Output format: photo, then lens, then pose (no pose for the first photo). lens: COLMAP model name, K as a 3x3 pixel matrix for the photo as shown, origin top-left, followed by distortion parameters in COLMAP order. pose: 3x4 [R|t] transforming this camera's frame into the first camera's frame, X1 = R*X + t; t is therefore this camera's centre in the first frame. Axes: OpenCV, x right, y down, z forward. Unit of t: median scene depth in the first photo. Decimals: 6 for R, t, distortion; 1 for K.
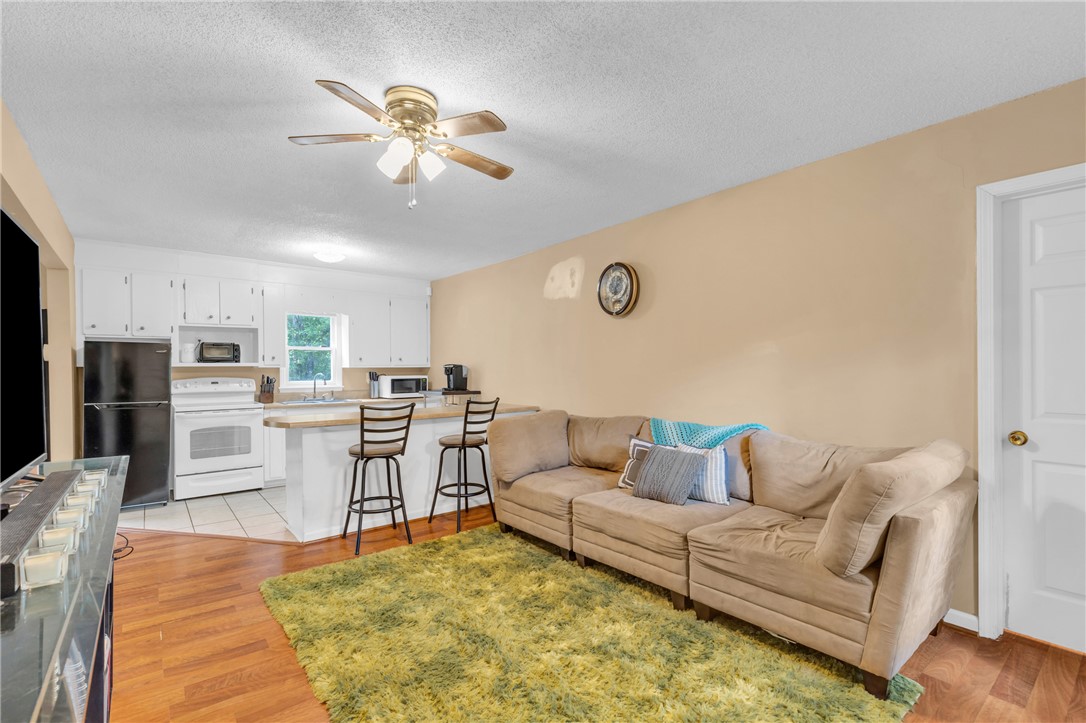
lens RADIAL K [[495.6, 0, 549.4], [0, 495.6, 366.9], [0, 0, 1]] dist [0.004290, -0.003228]
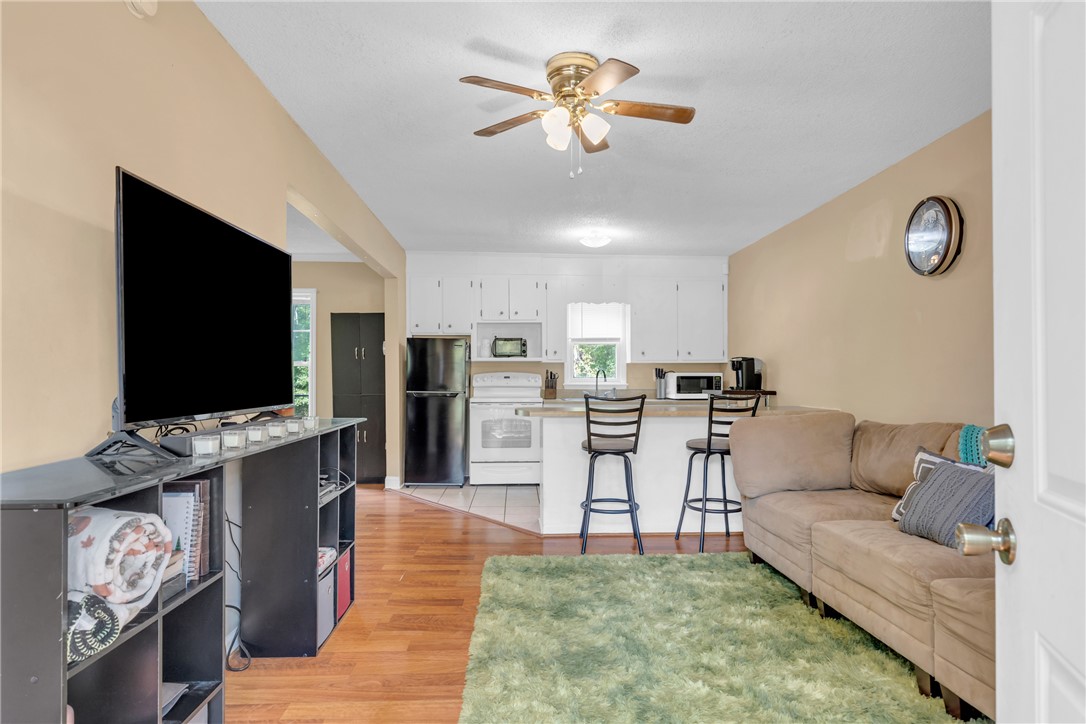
lens RADIAL K [[631.5, 0, 549.3], [0, 631.5, 370.5], [0, 0, 1]] dist [-0.009298, -0.003171]
pose [[0.805572, -0.000550, -0.592497, 0.236627], [-0.002786, 0.999985, -0.004716, 0.033130], [0.592491, 0.005450, 0.805559, -0.000493]]
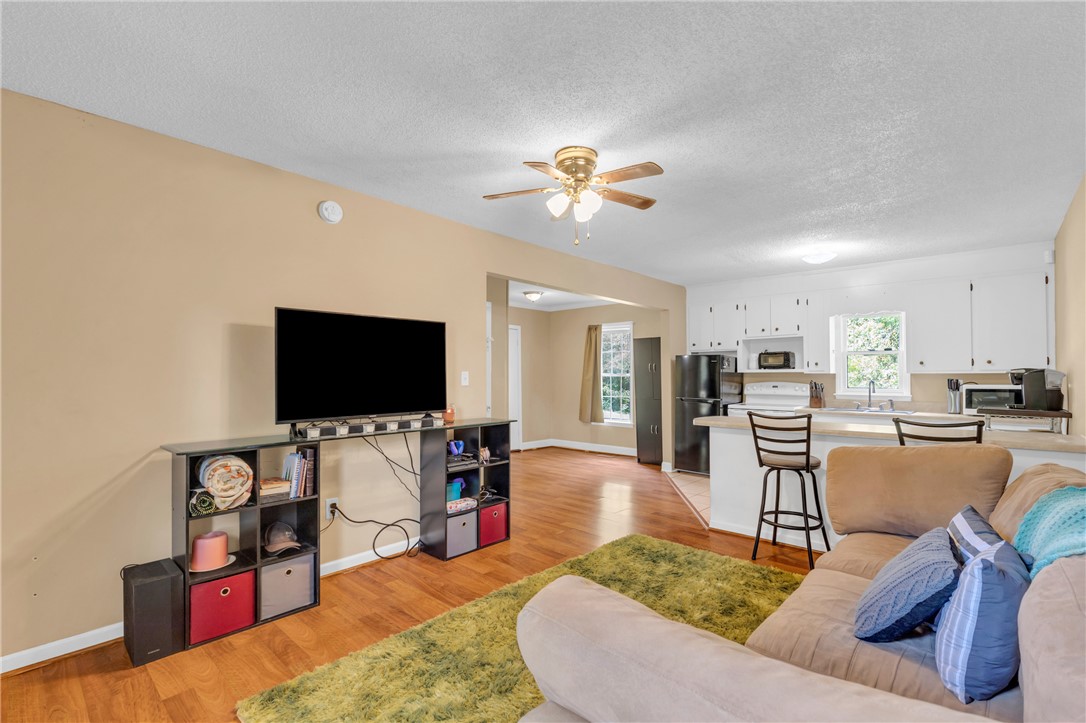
lens RADIAL K [[495.6, 0, 546.4], [0, 495.6, 367.7], [0, 0, 1]] dist [0.004290, -0.003228]
pose [[0.140440, -0.011476, -0.990023, 0.539065], [0.000868, 0.999934, -0.011468, 0.001144], [0.990089, 0.000751, 0.140440, 0.439944]]
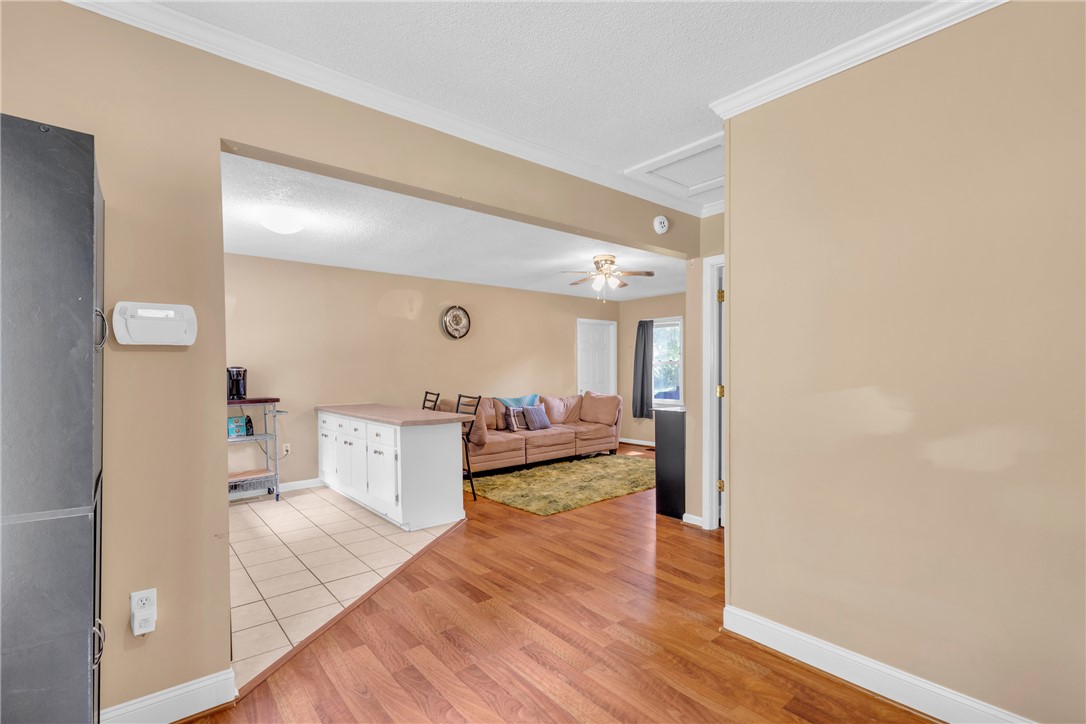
lens RADIAL K [[495.6, 0, 560.2], [0, 495.6, 372.7], [0, 0, 1]] dist [0.004290, -0.003228]
pose [[-0.028335, 0.000682, 0.999598, -1.569194], [0.001131, 0.999999, -0.000650, 0.009147], [-0.999598, 0.001112, -0.028336, 0.748682]]
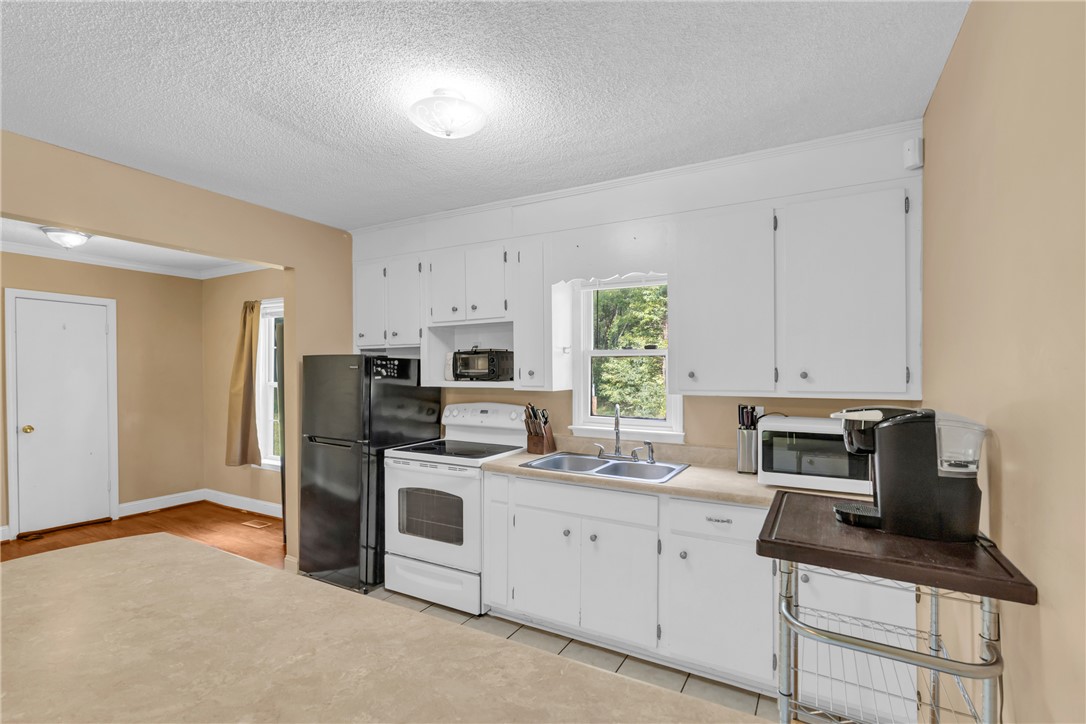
lens RADIAL K [[495.6, 0, 550.7], [0, 495.6, 366.4], [0, 0, 1]] dist [0.004290, -0.003228]
pose [[0.361359, -0.002743, -0.932423, -0.065776], [0.001709, 0.999996, -0.002280, -0.035067], [0.932425, -0.000770, 0.361362, 1.183576]]
